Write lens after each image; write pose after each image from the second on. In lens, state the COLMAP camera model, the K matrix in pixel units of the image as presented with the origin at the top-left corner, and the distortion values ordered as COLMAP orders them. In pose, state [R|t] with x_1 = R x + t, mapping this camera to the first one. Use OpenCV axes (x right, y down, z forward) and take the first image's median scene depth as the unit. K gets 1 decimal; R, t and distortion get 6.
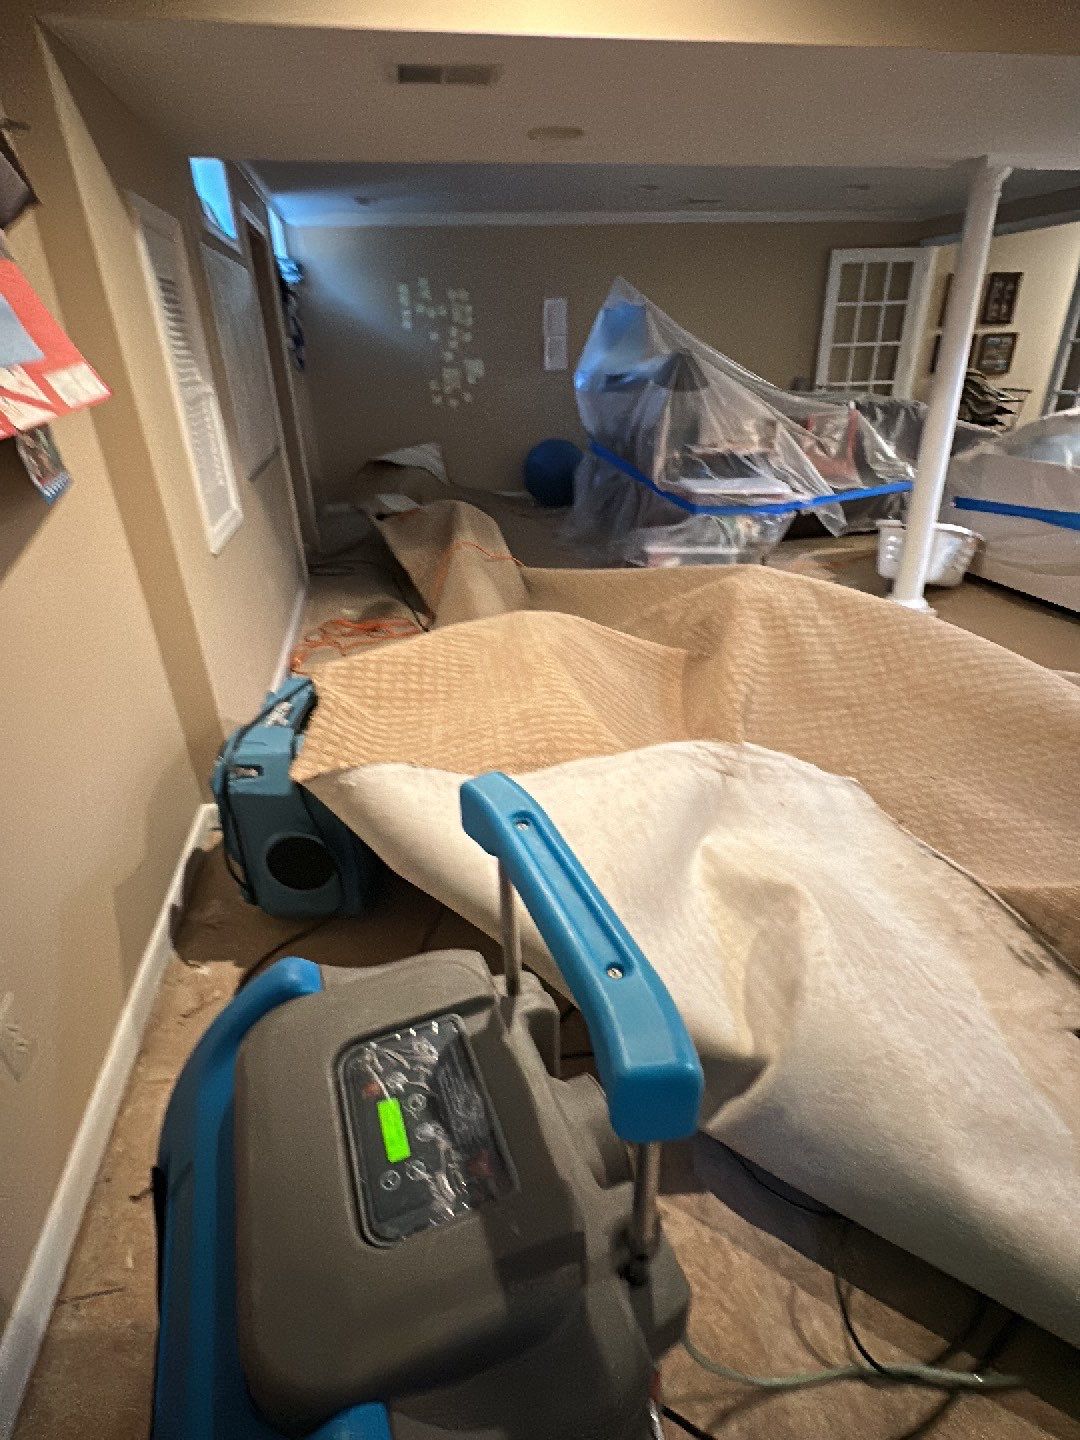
lens RADIAL K [[726.3, 0, 540.0], [0, 726.3, 720.0], [0, 0, 1]] dist [-0.003332, -0.000724]
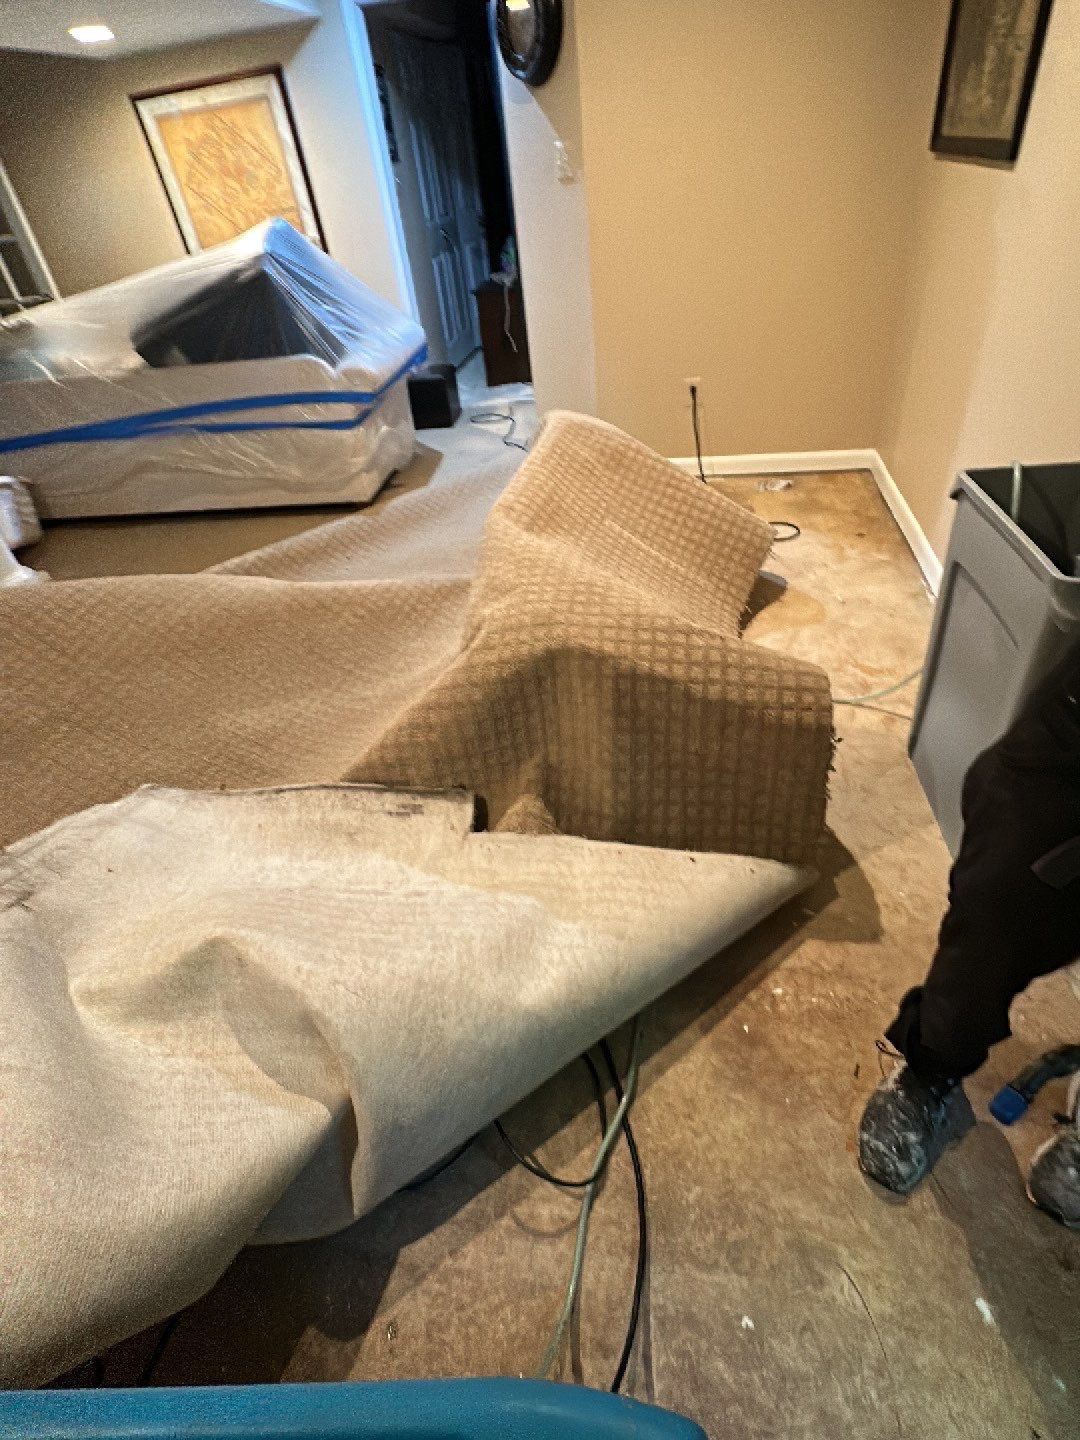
lens RADIAL K [[741.4, 0, 544.2], [0, 741.4, 717.6], [0, 0, 1]] dist [-0.001882, 0.000829]
pose [[0.357900, -0.581150, 0.730871, 0.011473], [0.517645, 0.774919, 0.362689, -0.064156], [-0.777143, 0.248526, 0.578173, 0.136168]]
